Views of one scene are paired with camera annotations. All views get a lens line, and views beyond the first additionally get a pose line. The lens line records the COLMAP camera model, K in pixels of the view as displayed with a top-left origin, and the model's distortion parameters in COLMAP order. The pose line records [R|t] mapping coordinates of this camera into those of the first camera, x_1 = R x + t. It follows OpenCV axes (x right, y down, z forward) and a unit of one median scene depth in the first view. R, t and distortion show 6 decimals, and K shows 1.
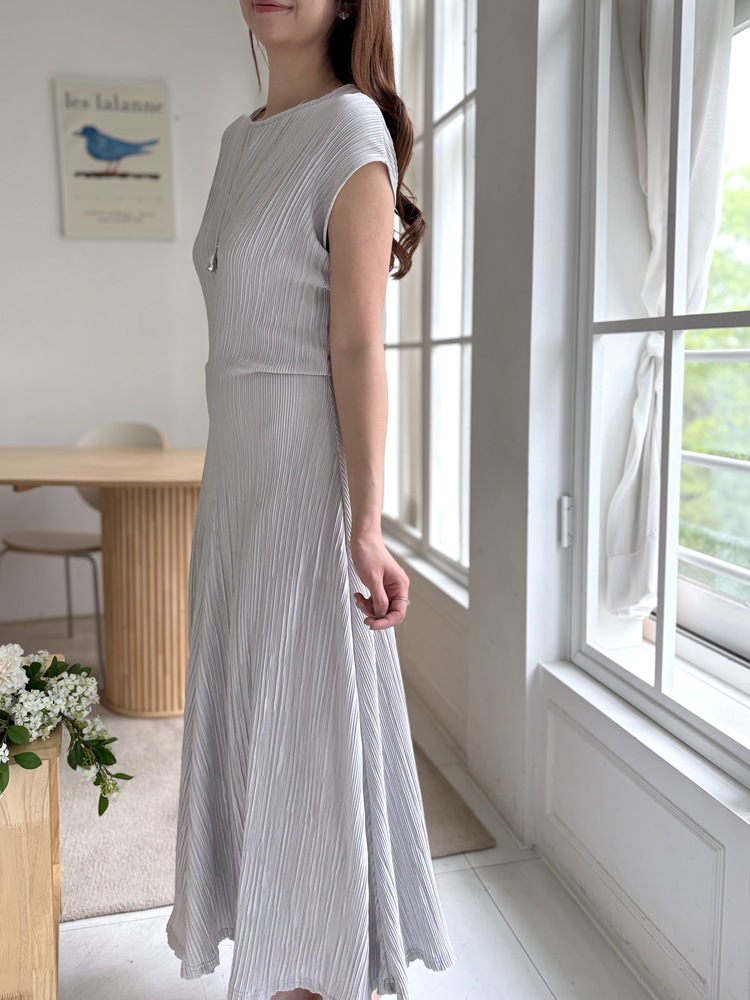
lens RADIAL K [[865.7, 0, 377.4], [0, 865.7, 455.1], [0, 0, 1]] dist [0.001793, -0.006241]
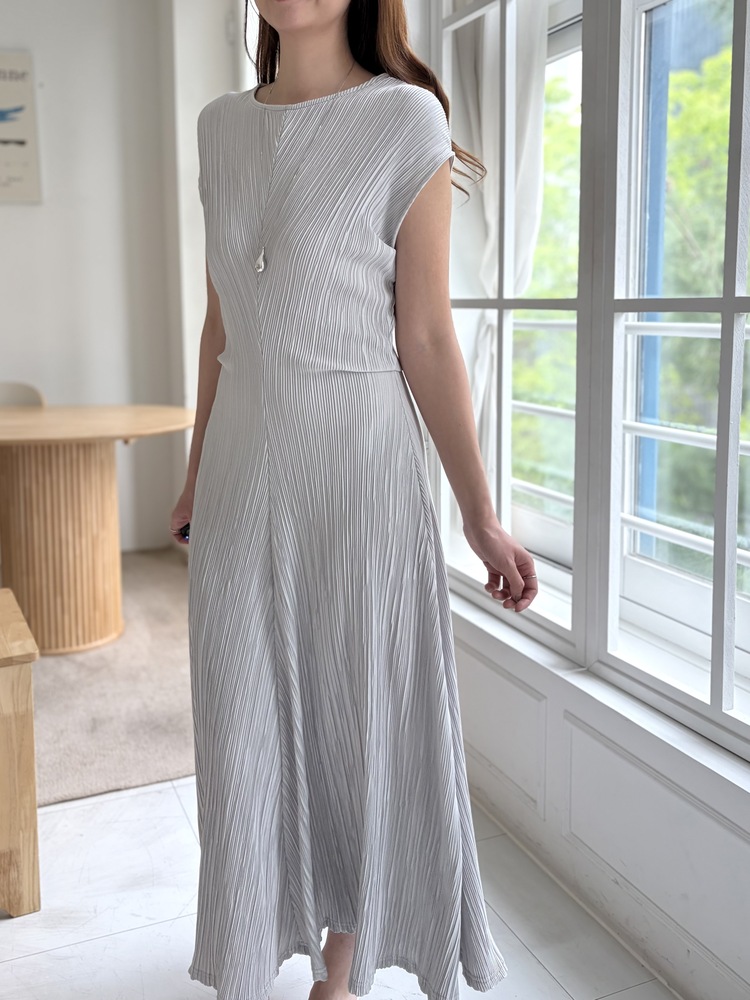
lens RADIAL K [[939.1, 0, 319.3], [0, 939.1, 411.9], [0, 0, 1]] dist [0.010842, -0.021083]
pose [[0.992590, -0.024971, 0.118921, -0.080119], [0.023204, 0.999599, 0.016219, -0.018347], [-0.119278, -0.013340, 0.992771, -0.285359]]
